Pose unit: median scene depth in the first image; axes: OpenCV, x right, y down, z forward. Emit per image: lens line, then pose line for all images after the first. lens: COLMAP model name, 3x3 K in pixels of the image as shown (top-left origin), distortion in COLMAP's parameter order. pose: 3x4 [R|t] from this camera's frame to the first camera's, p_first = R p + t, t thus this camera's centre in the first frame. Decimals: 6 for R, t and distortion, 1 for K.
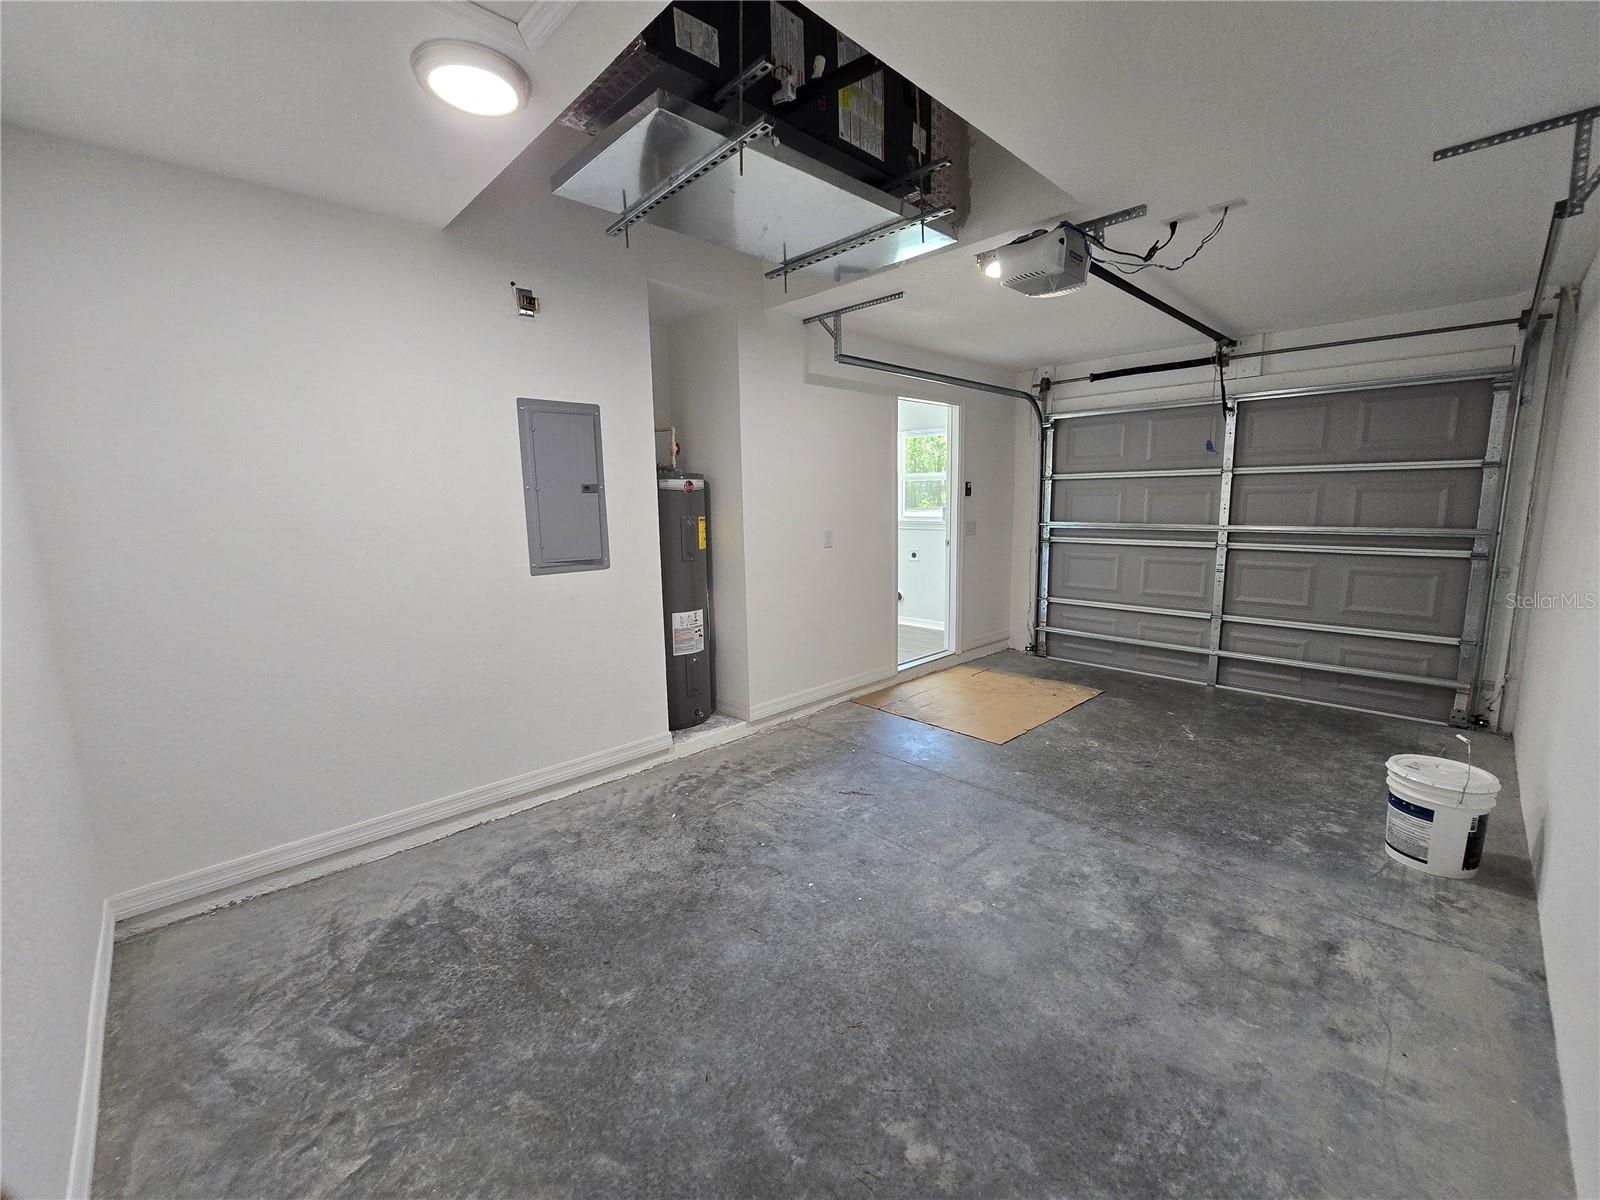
lens RADIAL K [[658.2, 0, 802.6], [0, 658.2, 593.9], [0, 0, 1]] dist [-0.003400, 0.000422]
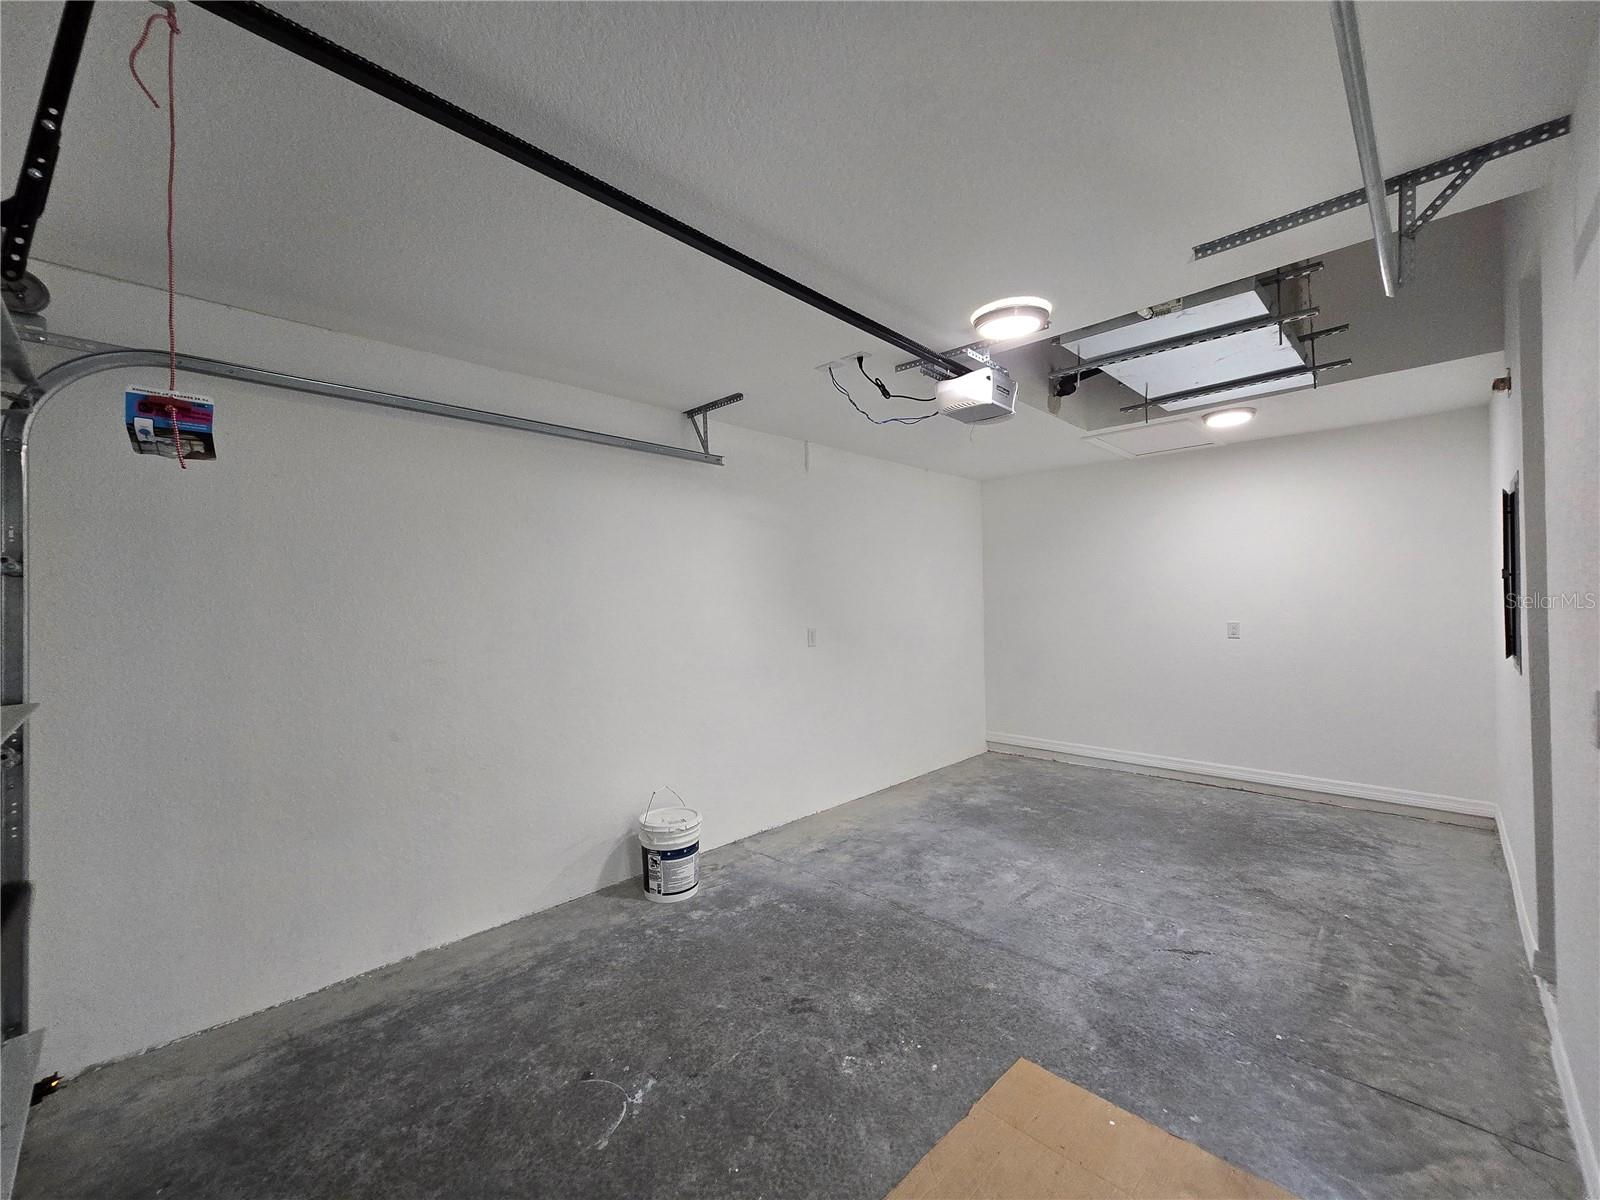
lens RADIAL K [[658.2, 0, 802.6], [0, 658.2, 593.9], [0, 0, 1]] dist [-0.003400, 0.000422]
pose [[-0.999238, 0.029877, -0.025125, 0.733191], [0.026162, 0.990220, 0.137039, -0.339550], [0.028973, 0.136277, -0.990247, 2.241667]]
